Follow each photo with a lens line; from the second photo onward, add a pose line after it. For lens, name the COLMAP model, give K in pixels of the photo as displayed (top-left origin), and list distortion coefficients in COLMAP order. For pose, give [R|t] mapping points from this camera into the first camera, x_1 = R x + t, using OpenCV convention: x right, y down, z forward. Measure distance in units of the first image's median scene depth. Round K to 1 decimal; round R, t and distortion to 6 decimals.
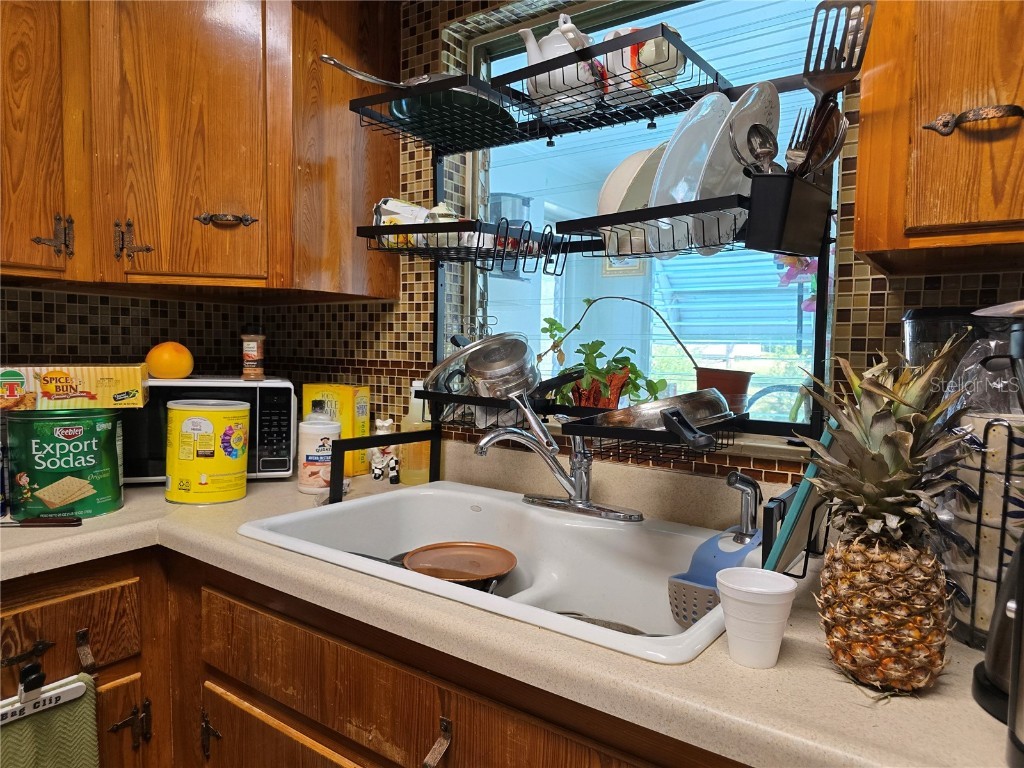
lens RADIAL K [[691.5, 0, 518.0], [0, 691.5, 389.6], [0, 0, 1]] dist [0.055256, -0.050480]
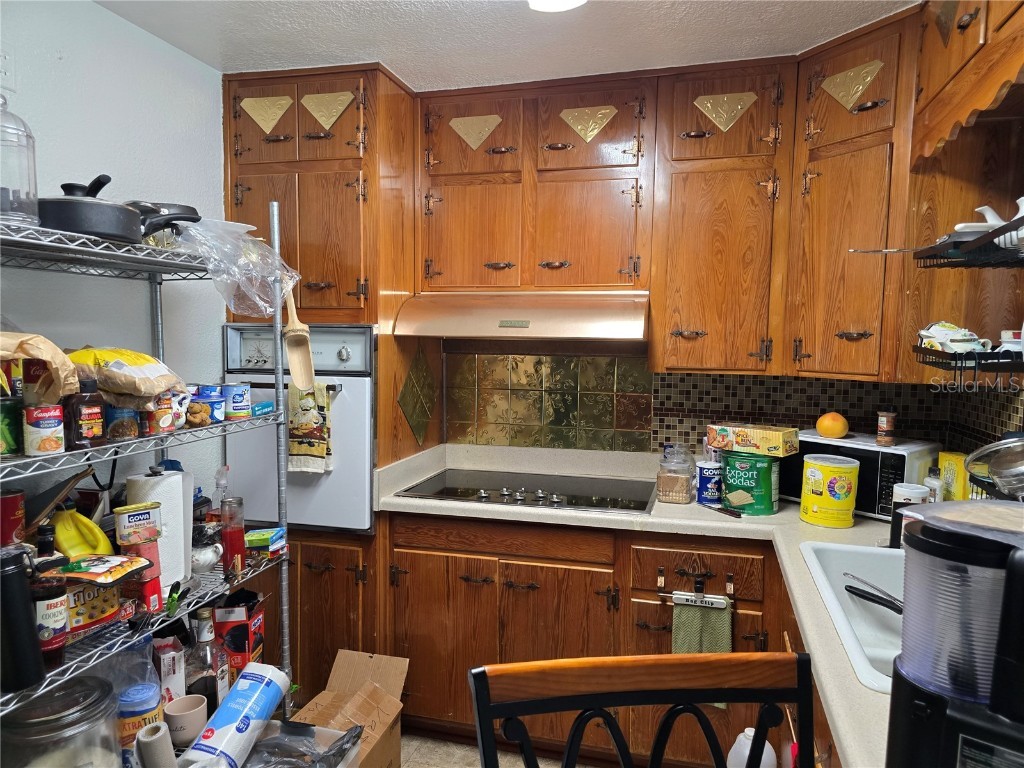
lens RADIAL K [[691.5, 0, 517.8], [0, 691.5, 385.7], [0, 0, 1]] dist [0.055256, -0.050480]
pose [[0.350858, 0.054243, -0.934857, 0.797191], [-0.065052, 0.997321, 0.033452, -0.162075], [0.934167, 0.049077, 0.353446, -0.178257]]
